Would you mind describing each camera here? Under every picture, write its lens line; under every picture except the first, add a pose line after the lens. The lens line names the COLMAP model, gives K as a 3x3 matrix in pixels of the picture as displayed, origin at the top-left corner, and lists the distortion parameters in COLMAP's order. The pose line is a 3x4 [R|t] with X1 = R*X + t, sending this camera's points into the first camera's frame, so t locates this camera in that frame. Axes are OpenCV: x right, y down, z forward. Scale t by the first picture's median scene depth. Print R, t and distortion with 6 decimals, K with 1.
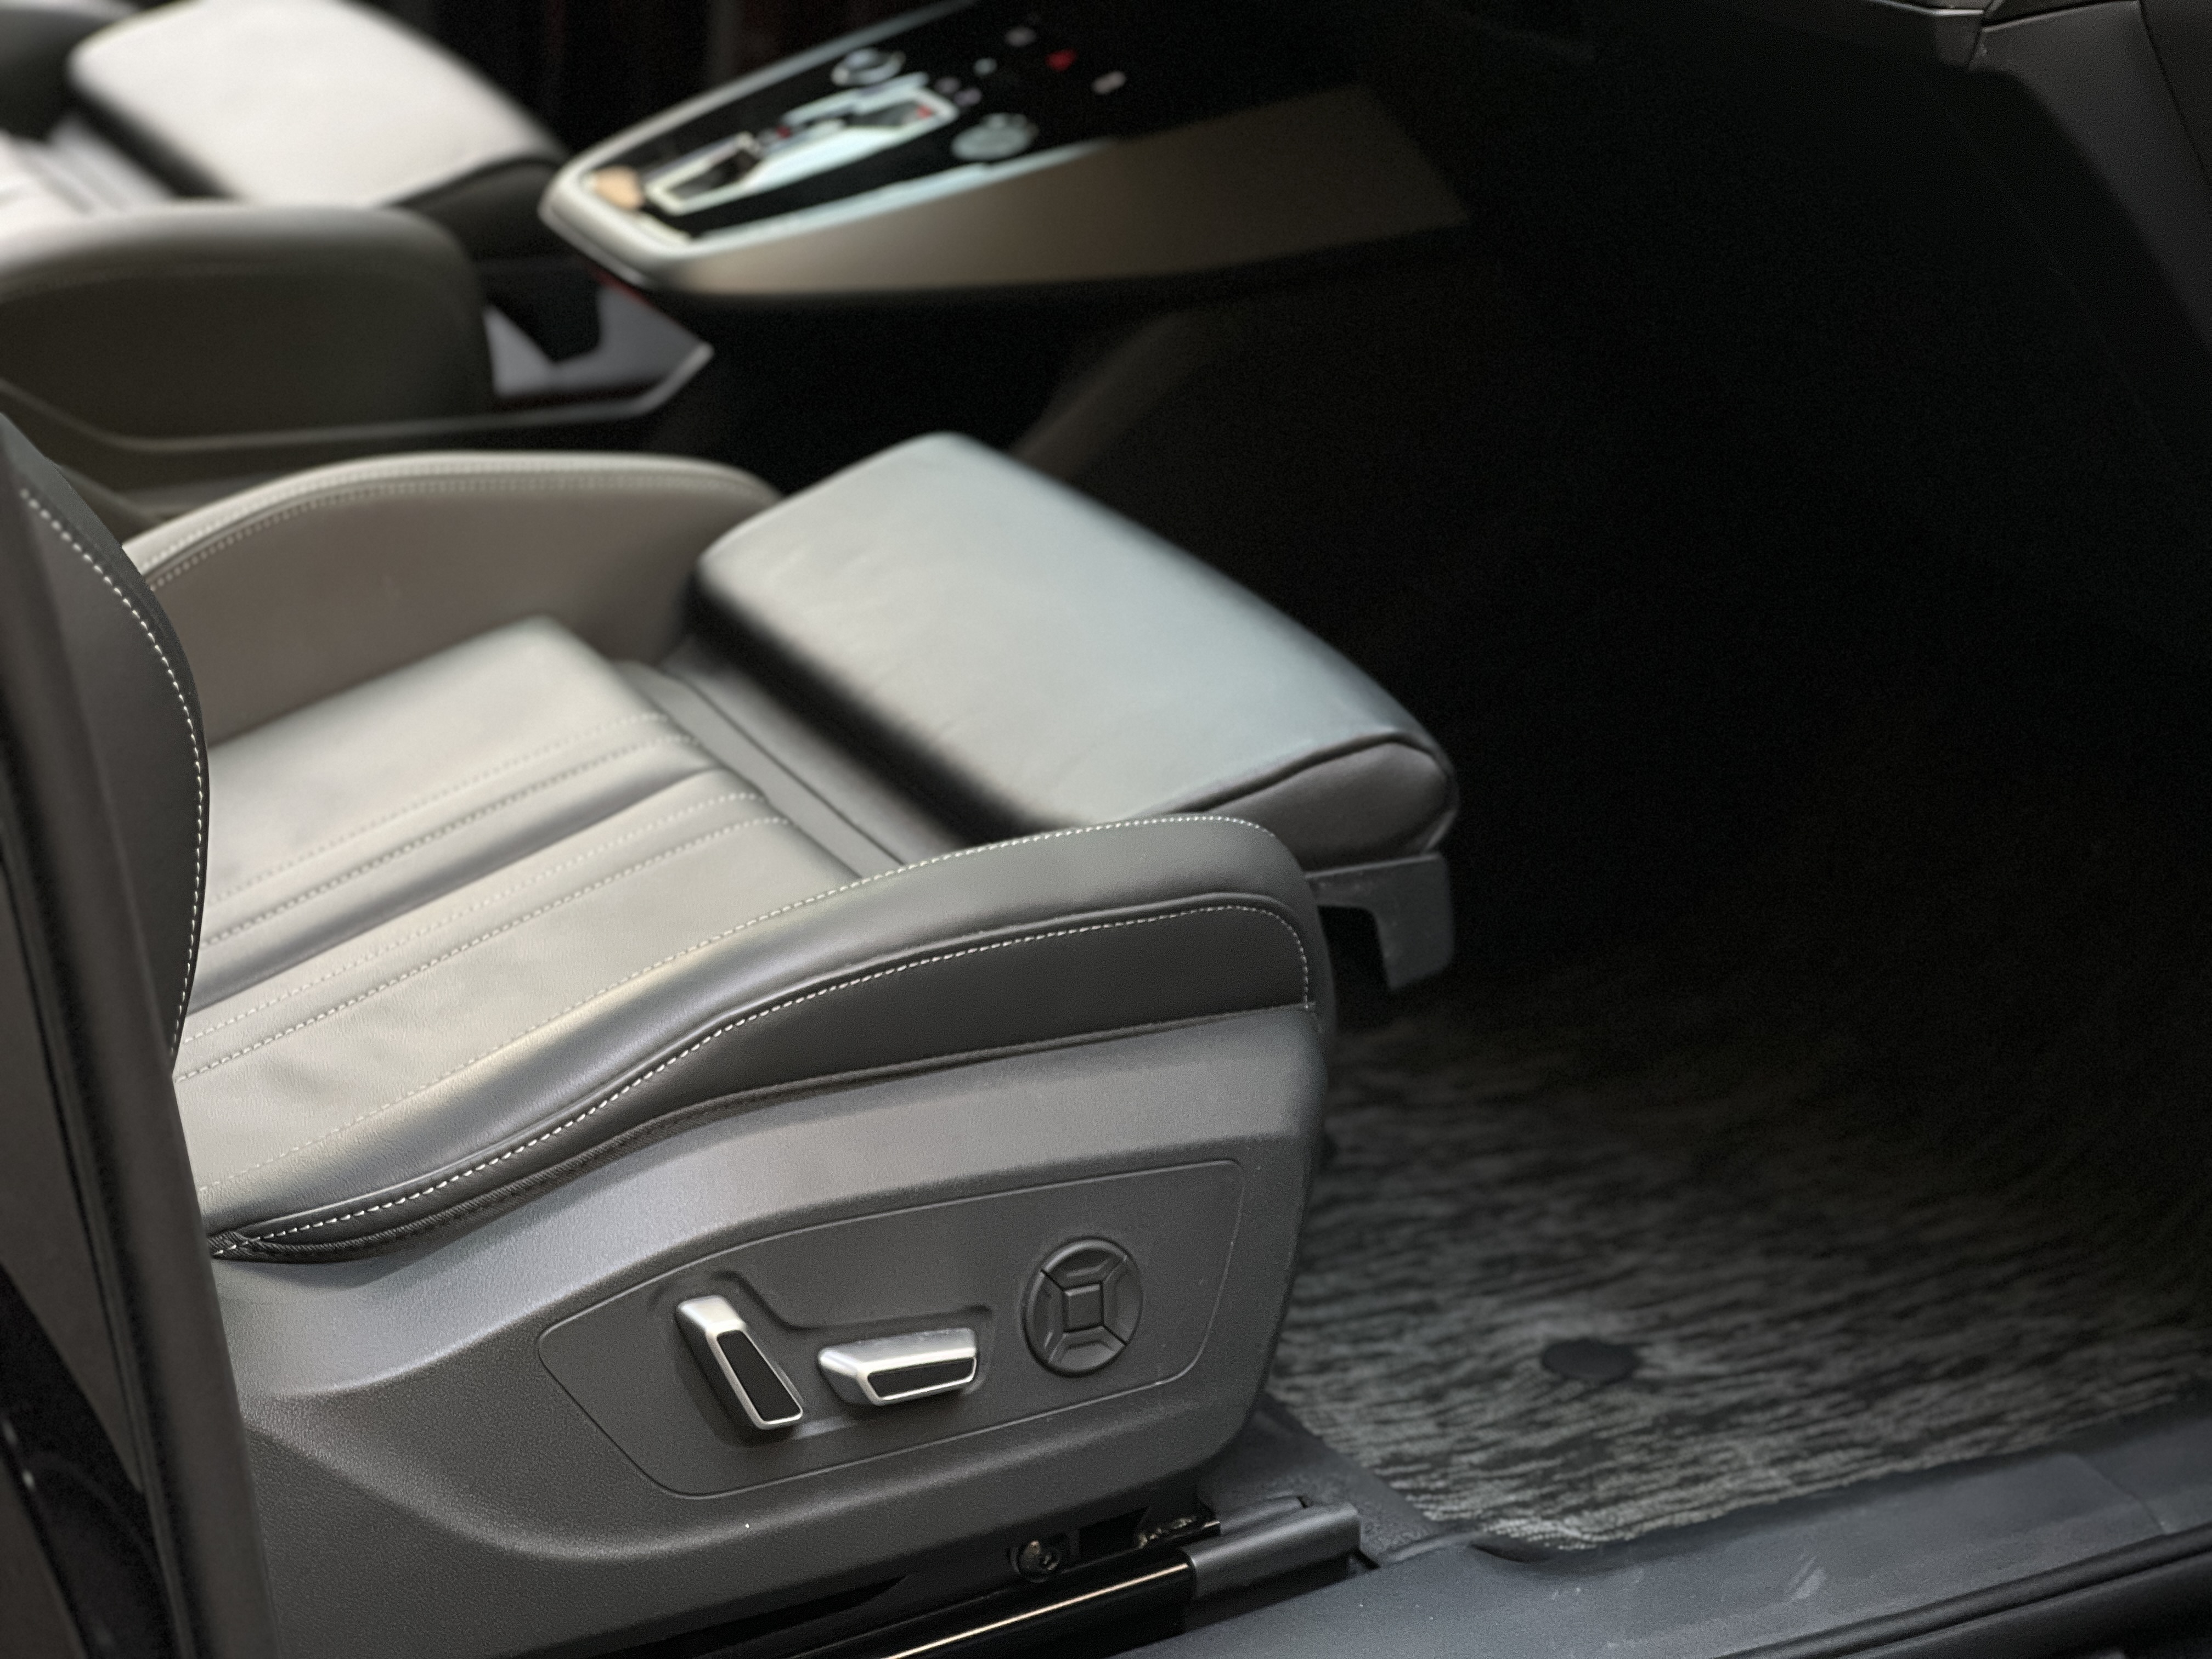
lens RADIAL K [[5076.9, 0, 1120.7], [0, 5076.9, 816.8], [0, 0, 1]] dist [0.217964, 0.000000]
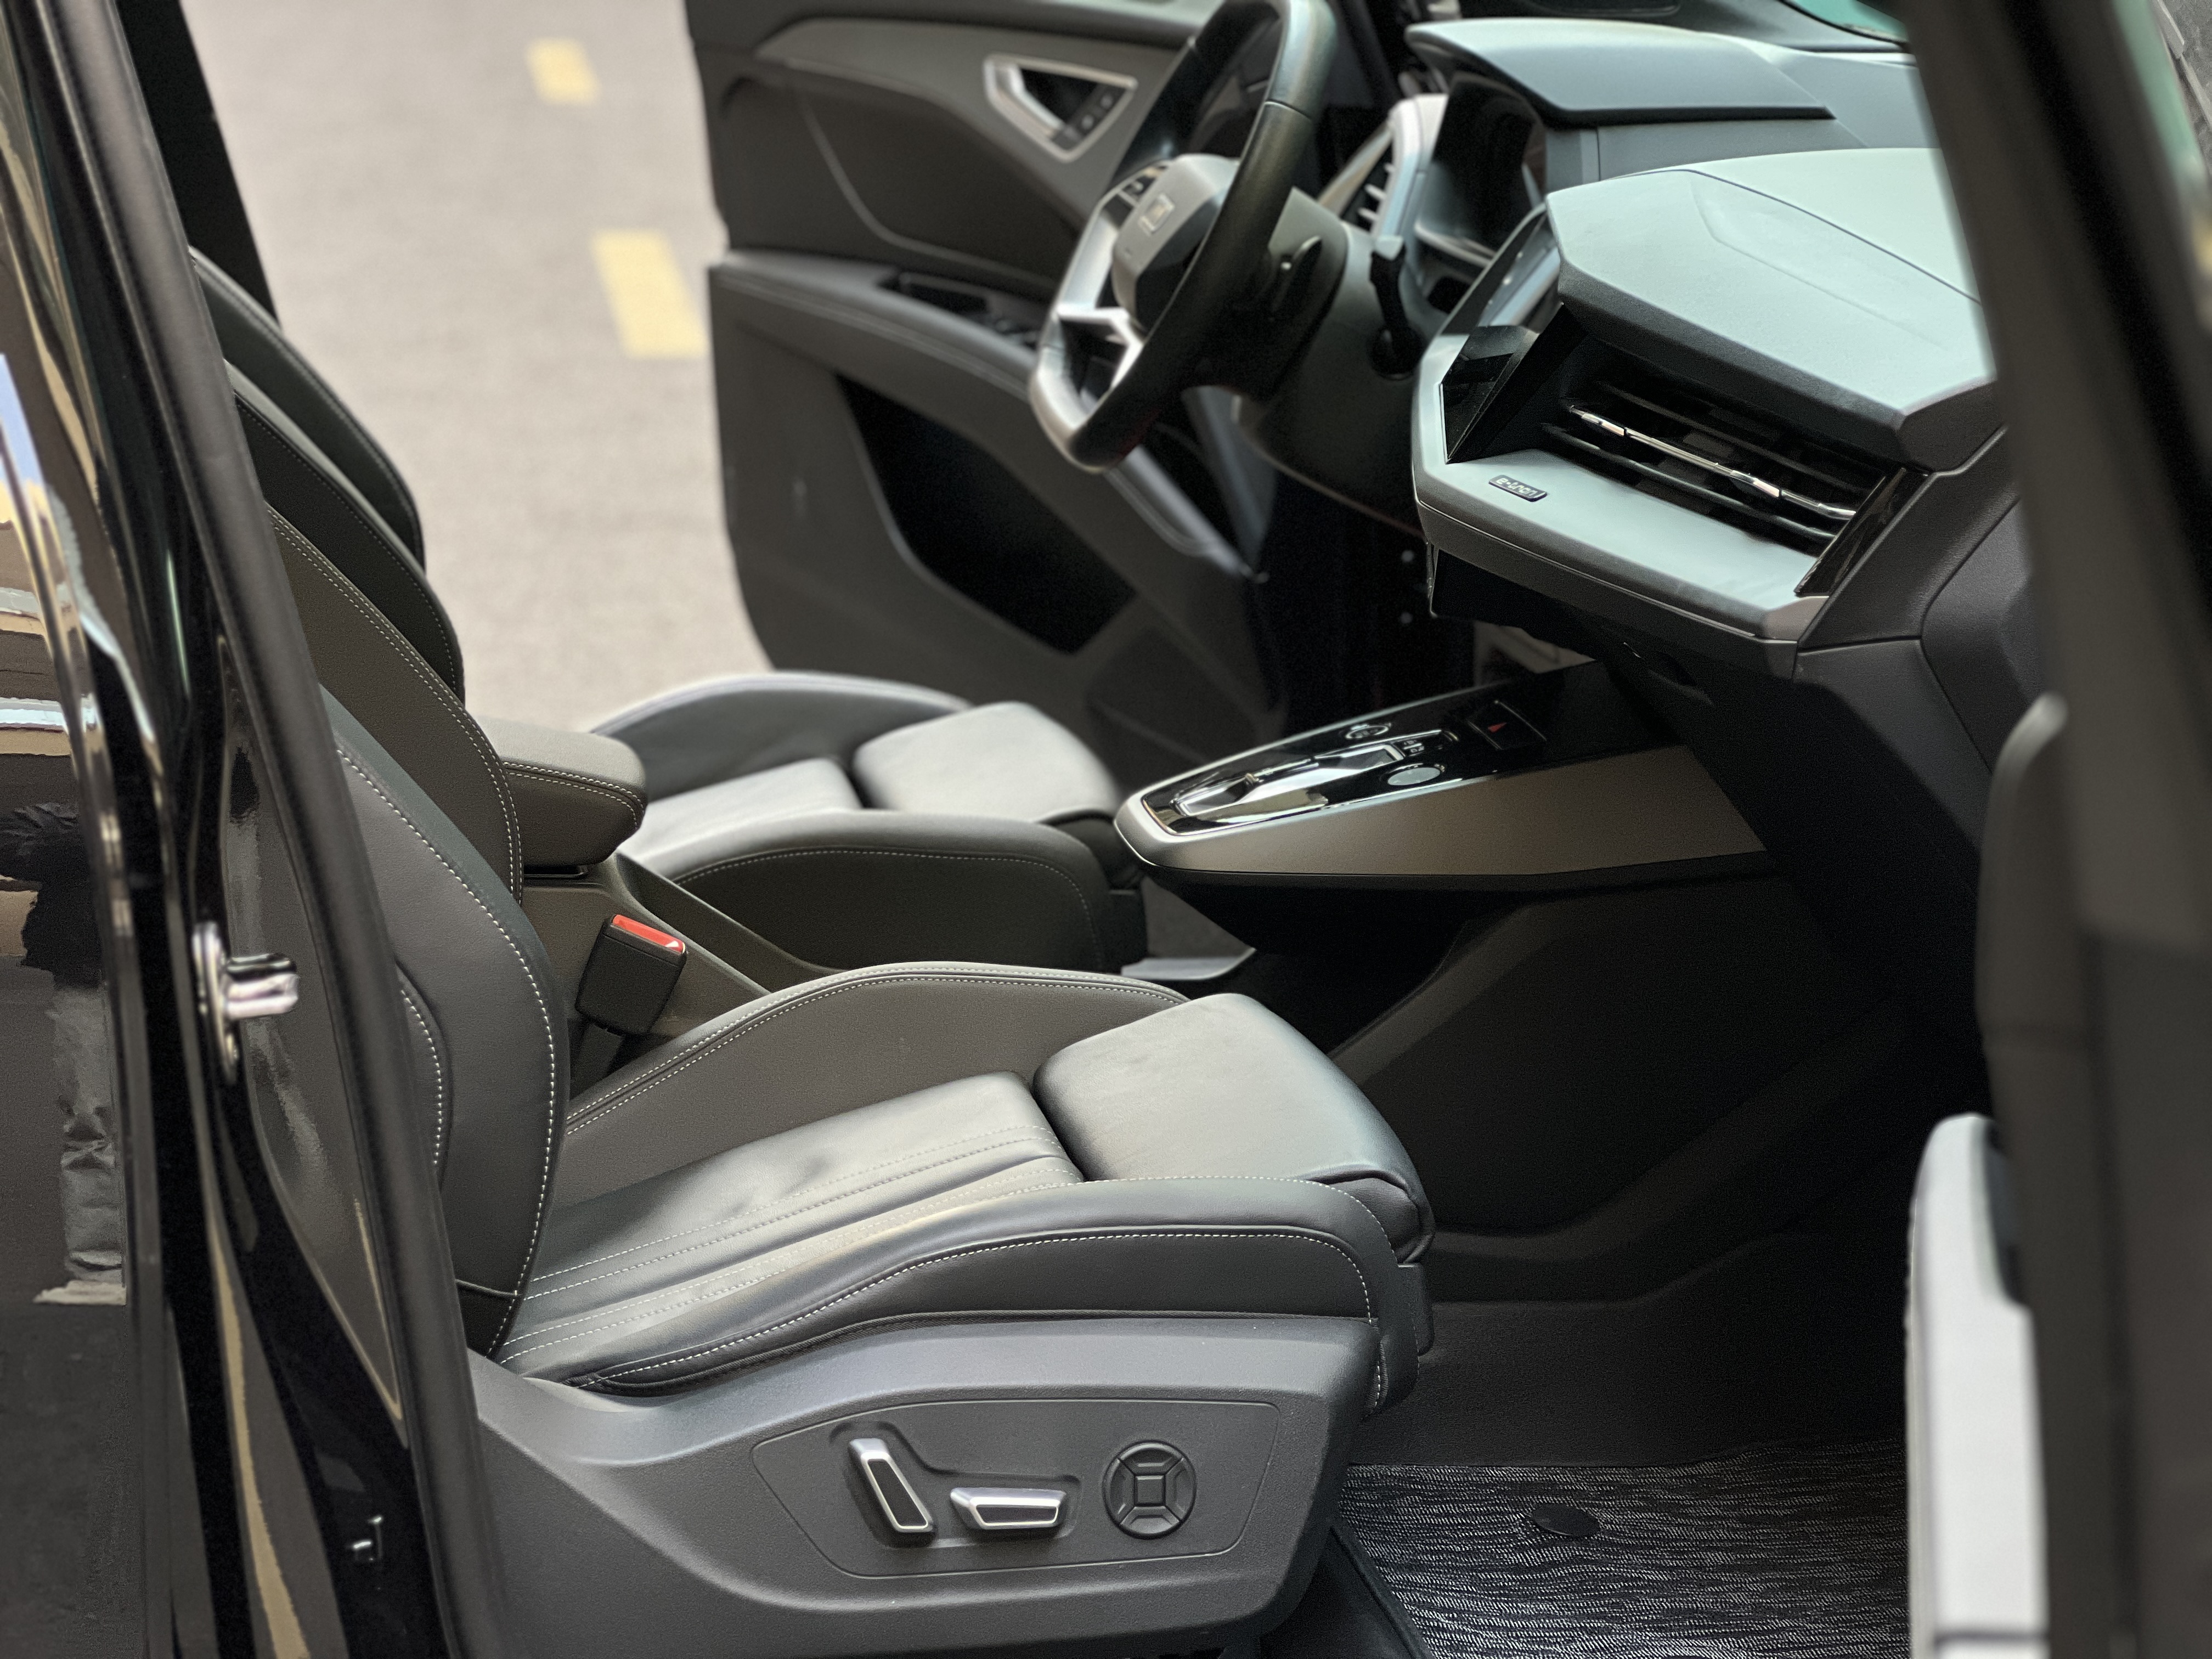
lens RADIAL K [[5076.9, 0, 1094.5], [0, 5076.9, 832.9], [0, 0, 1]] dist [0.217964, 0.000000]
pose [[0.945418, 0.038961, -0.323523, 0.450351], [-0.096030, 0.982048, -0.162358, 0.152305], [0.311389, 0.184564, 0.932187, -0.411061]]
